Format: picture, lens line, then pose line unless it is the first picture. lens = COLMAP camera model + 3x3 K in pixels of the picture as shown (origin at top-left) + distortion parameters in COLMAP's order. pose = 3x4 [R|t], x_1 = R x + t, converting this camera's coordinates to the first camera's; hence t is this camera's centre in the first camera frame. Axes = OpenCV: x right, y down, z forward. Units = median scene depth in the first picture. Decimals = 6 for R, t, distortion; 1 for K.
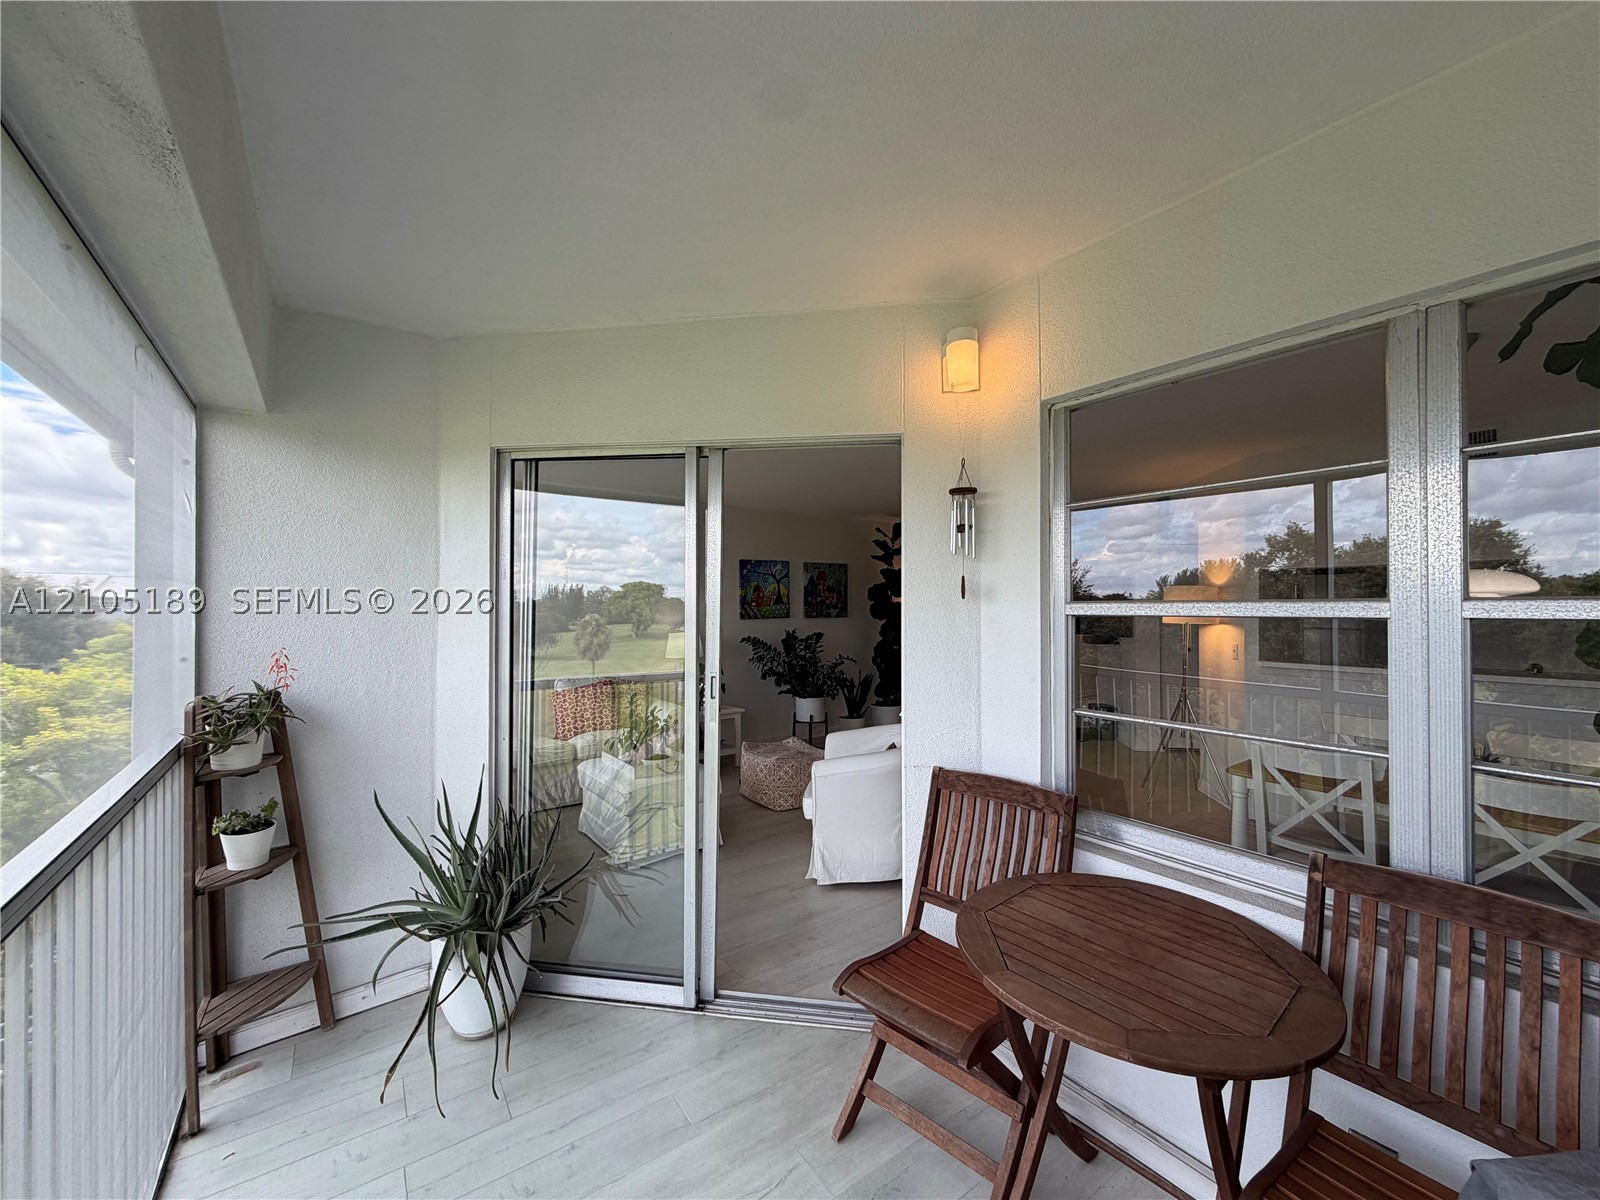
lens RADIAL K [[637.7, 0, 797.4], [0, 637.7, 597.8], [0, 0, 1]] dist [-0.000129, -0.000077]
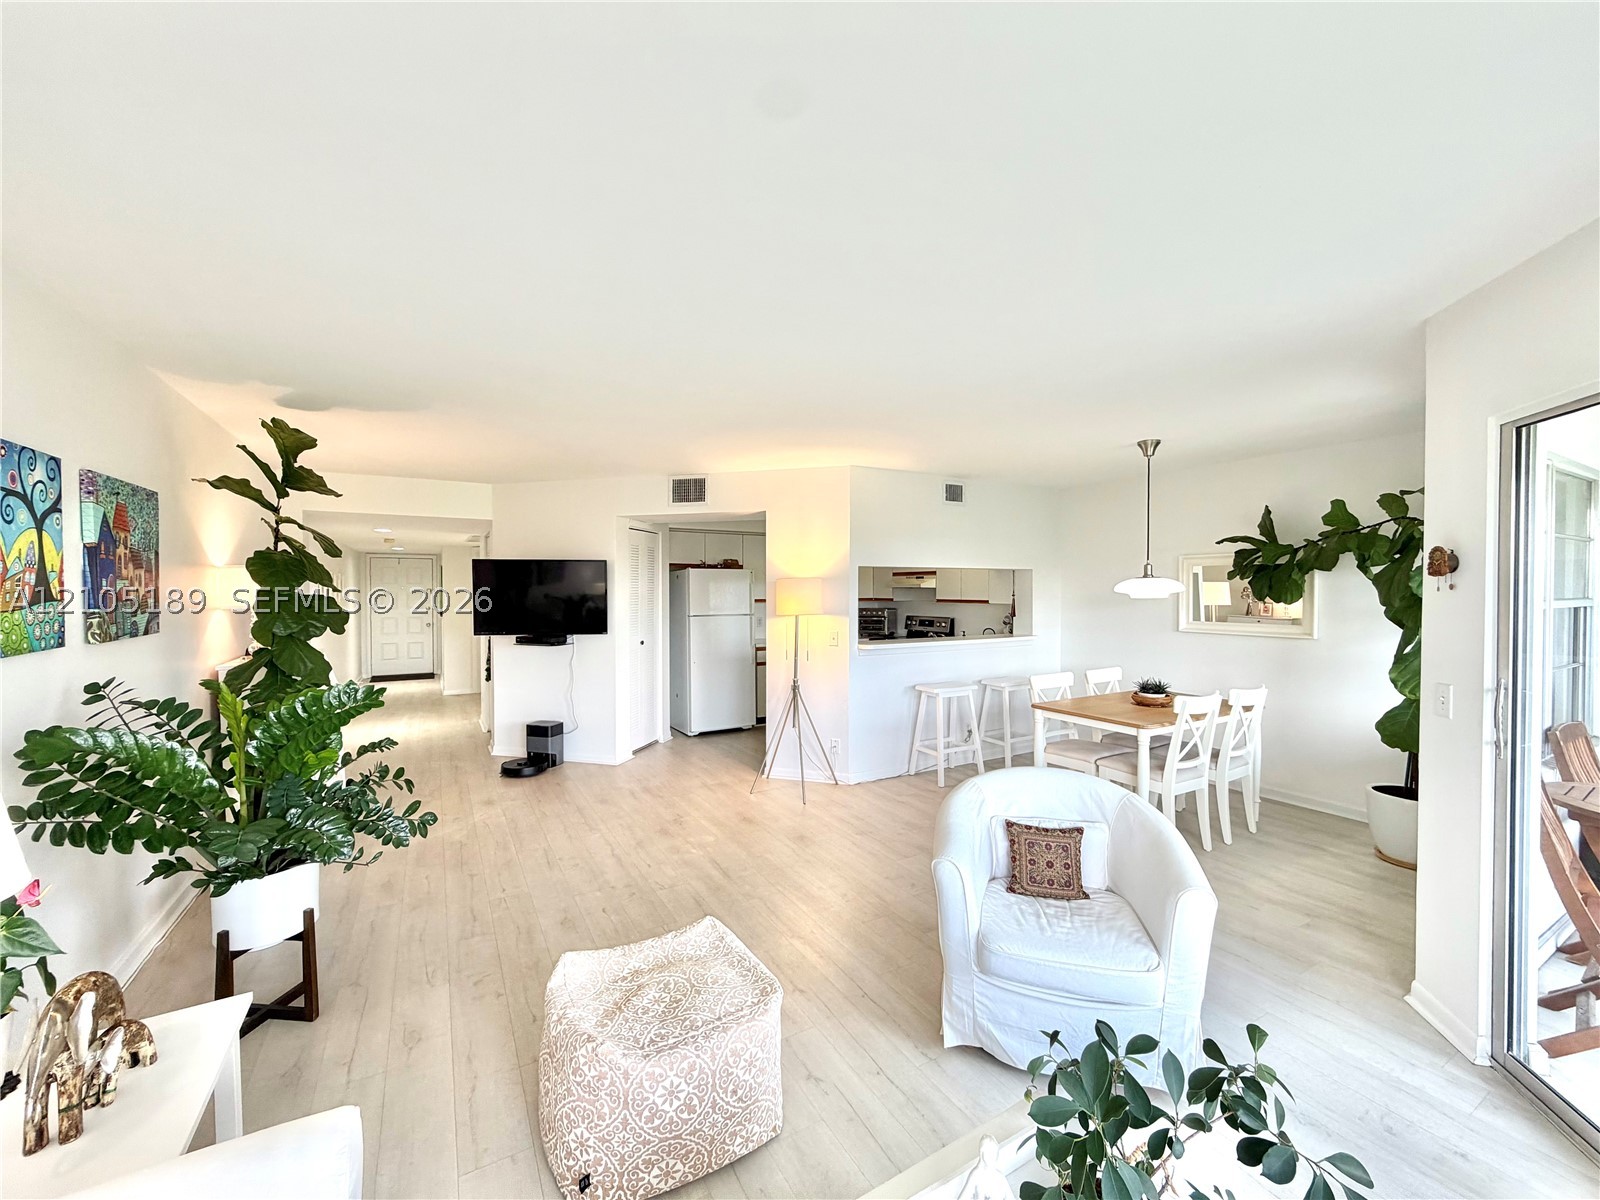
lens RADIAL K [[625.8, 0, 793.3], [0, 625.8, 599.4], [0, 0, 1]] dist [-0.000238, 0.000018]
pose [[0.141958, -0.015887, 0.989745, -0.267370], [-0.010853, 0.999786, 0.017605, 0.000191], [-0.989813, -0.013241, 0.141755, 0.644008]]
